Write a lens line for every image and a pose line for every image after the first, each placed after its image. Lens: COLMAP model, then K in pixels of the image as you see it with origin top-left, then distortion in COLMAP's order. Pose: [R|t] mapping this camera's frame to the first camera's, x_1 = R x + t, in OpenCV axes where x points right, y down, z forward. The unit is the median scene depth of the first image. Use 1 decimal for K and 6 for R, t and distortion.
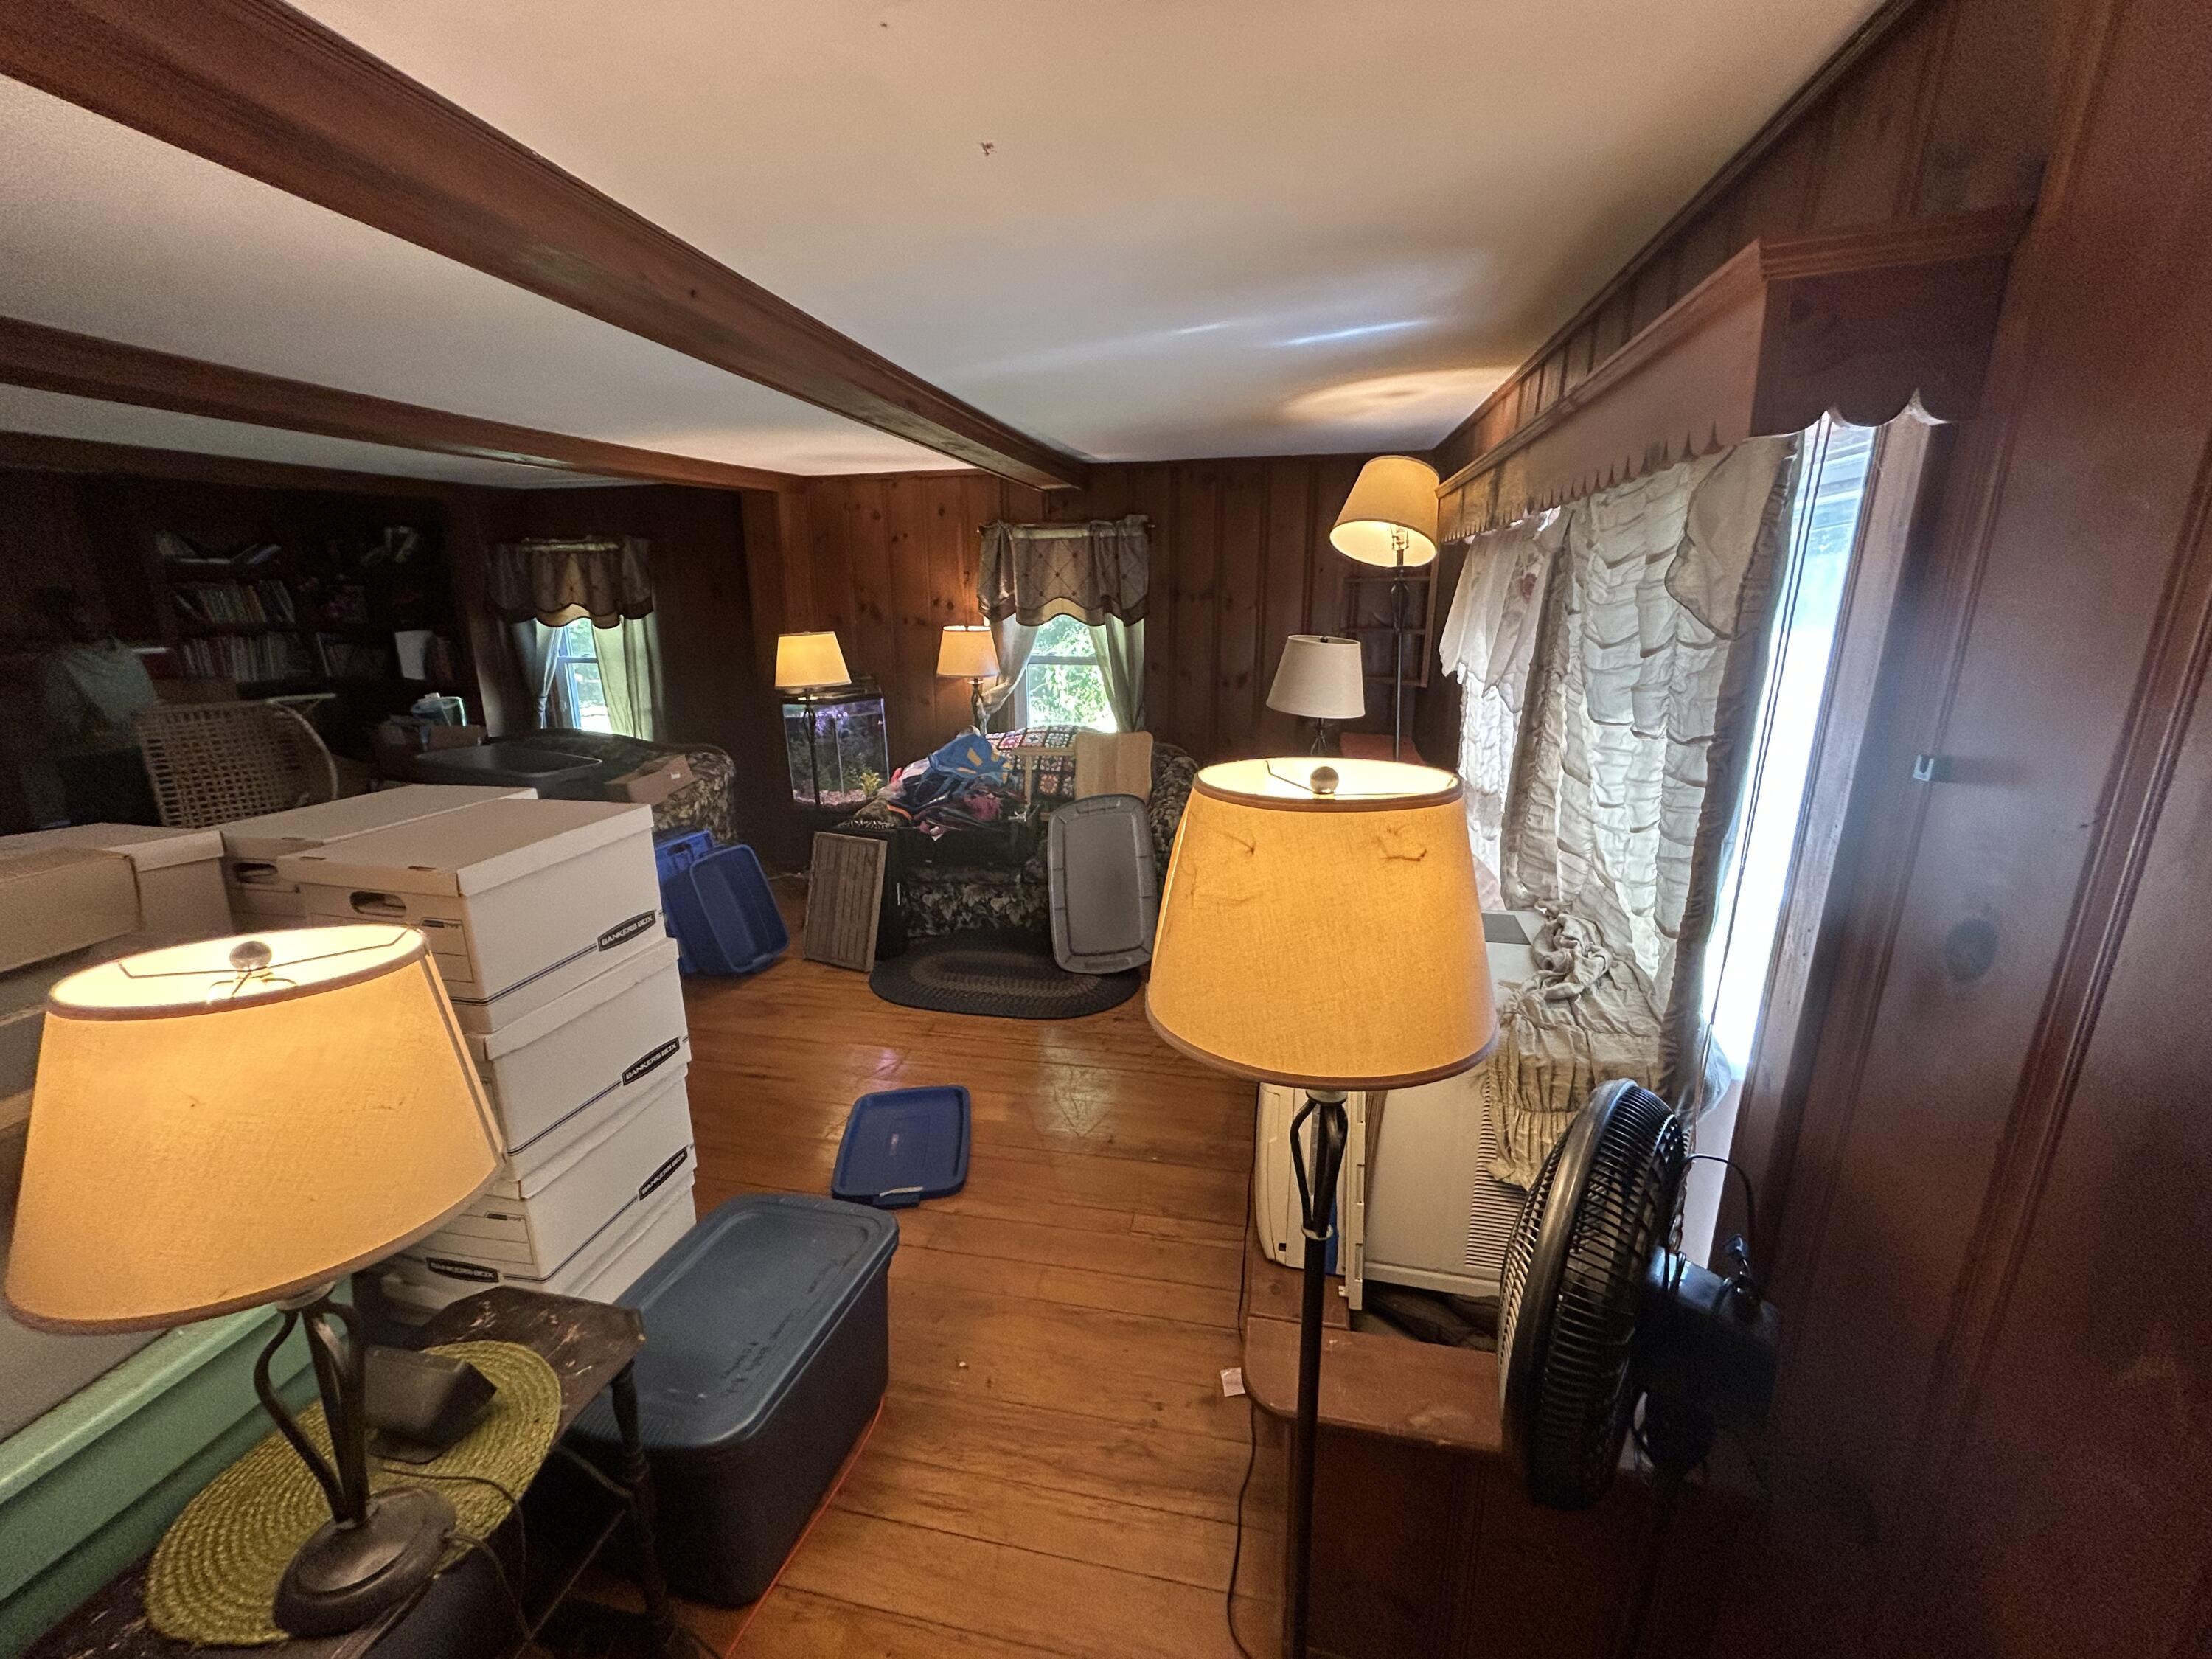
lens RADIAL K [[887.7, 0, 1109.6], [0, 887.7, 828.1], [0, 0, 1]] dist [0.000932, 0.000072]
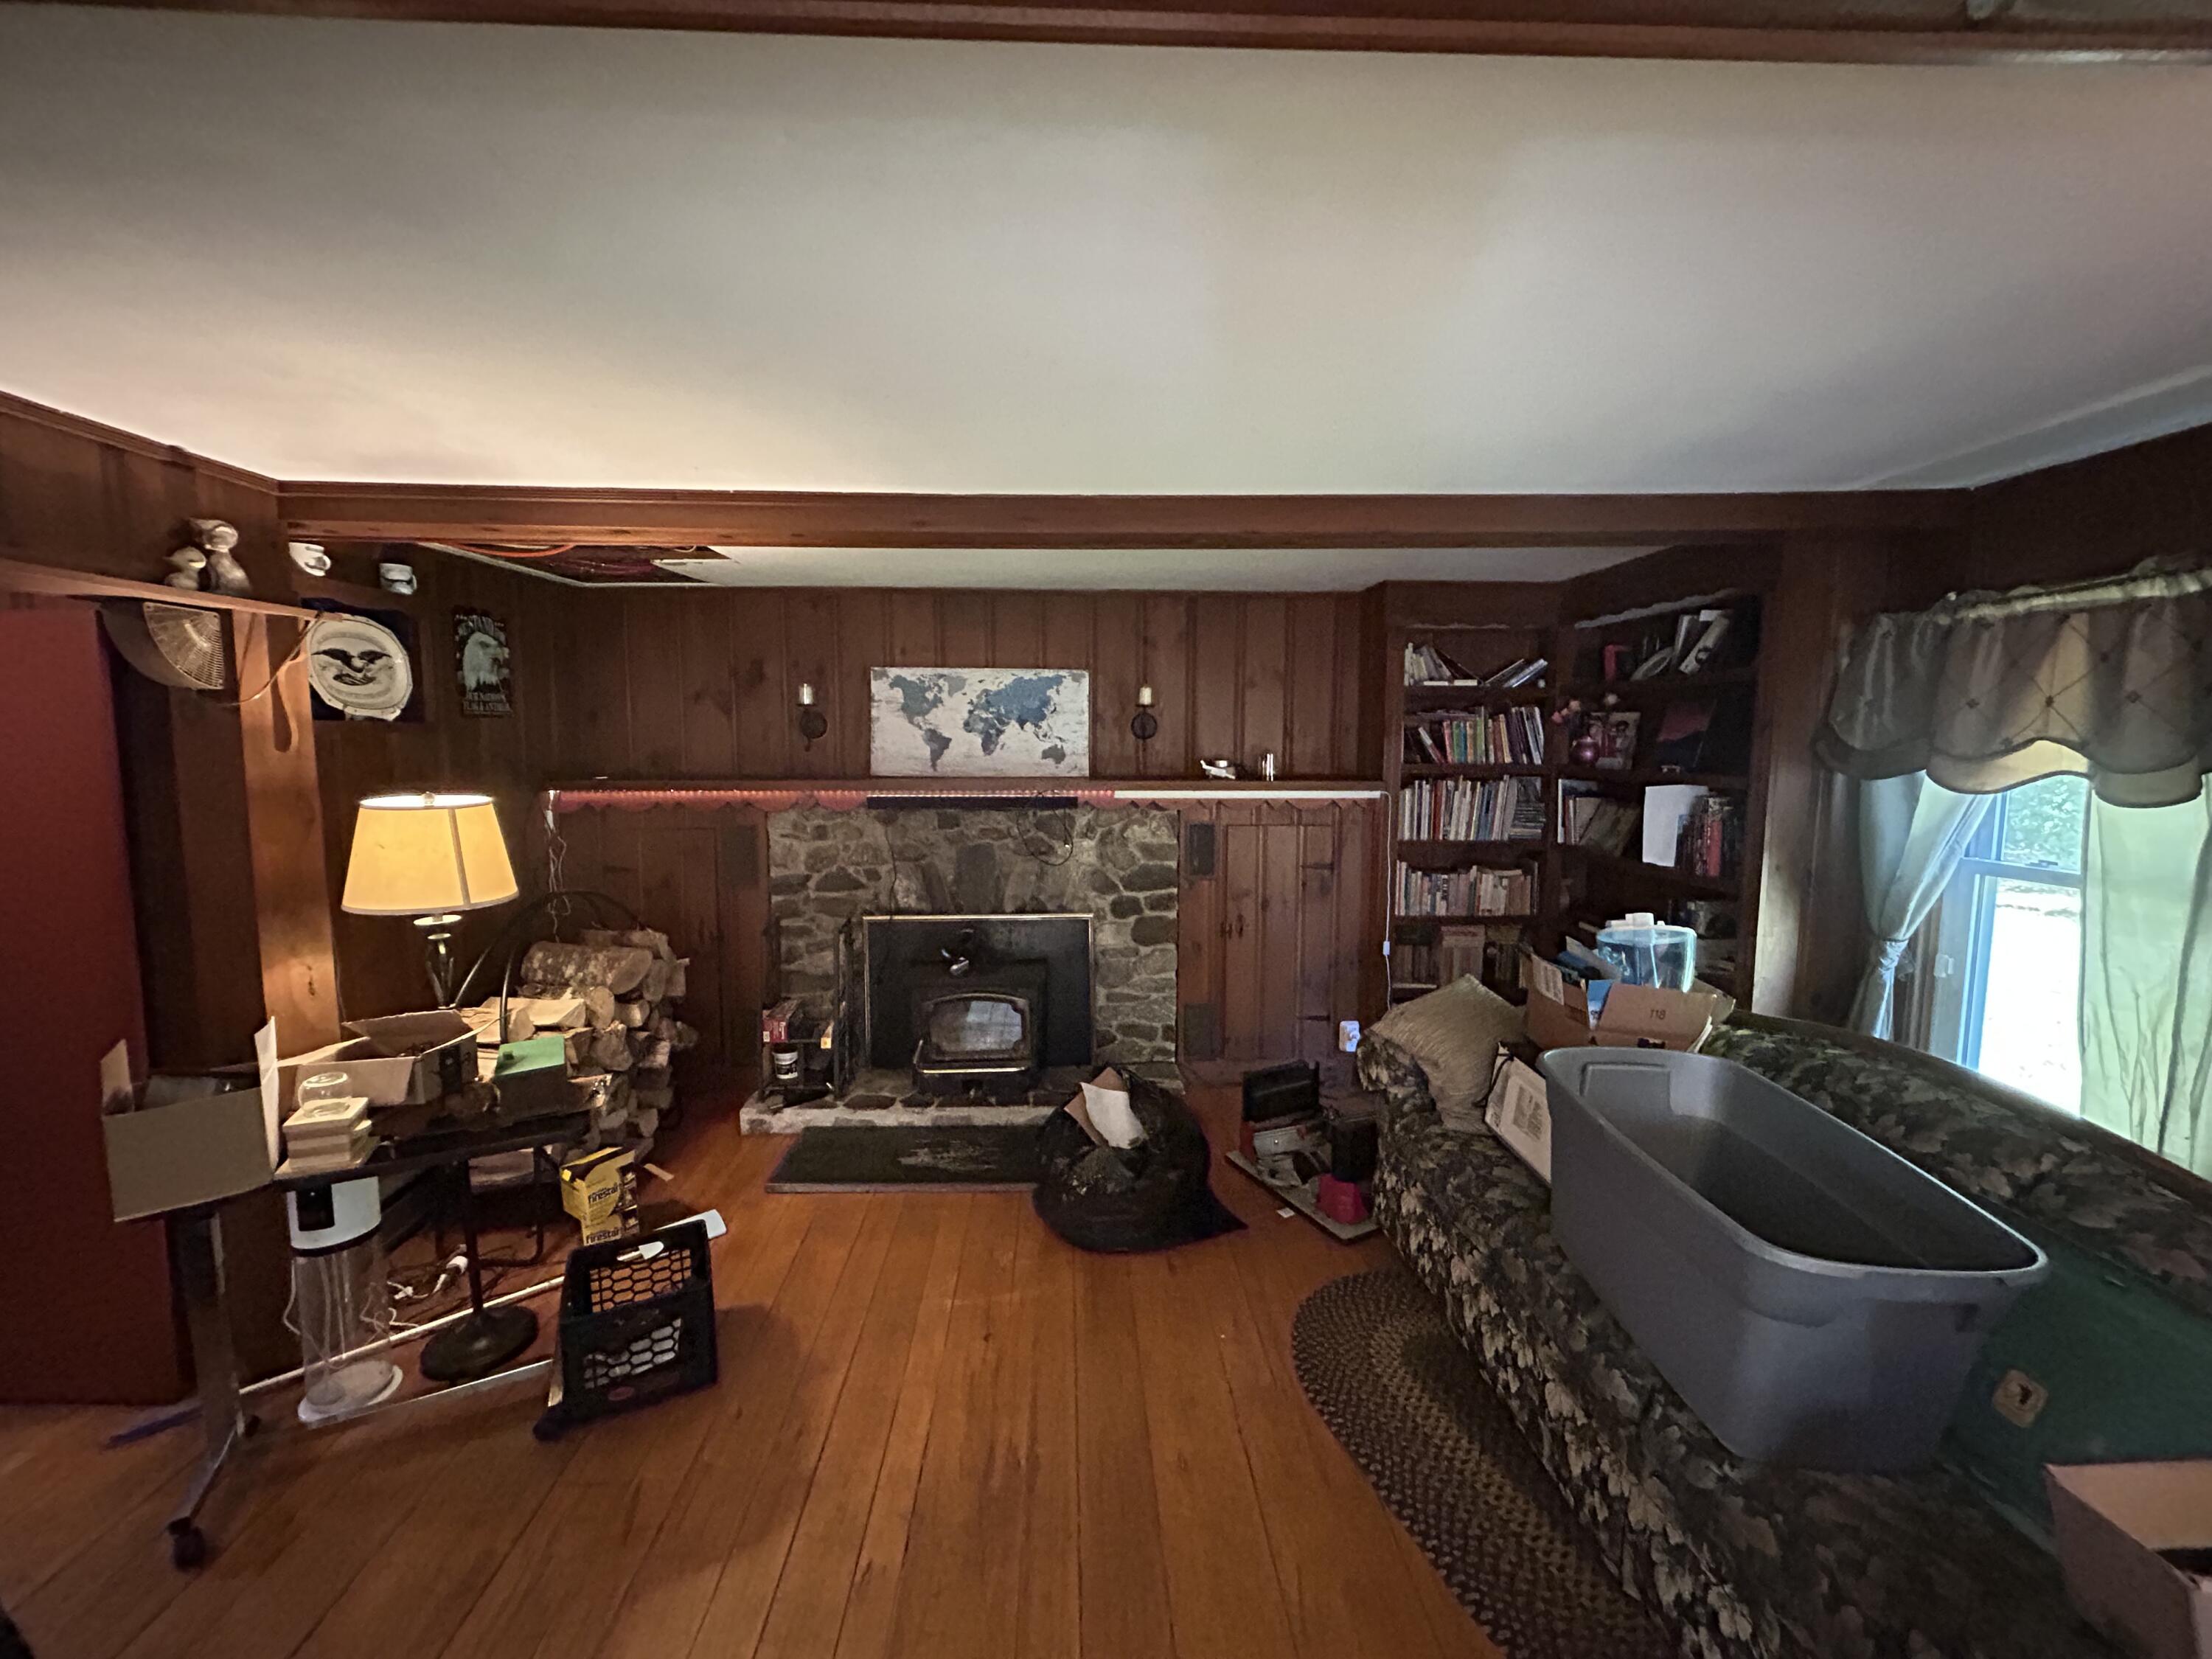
lens RADIAL K [[887.7, 0, 1102.3], [0, 887.7, 822.1], [0, 0, 1]] dist [0.000932, 0.000072]
pose [[0.250914, 0.093157, -0.963516, -0.319880], [-0.246299, 0.968744, 0.029523, -0.123676], [0.936151, 0.229905, 0.266016, 0.503919]]
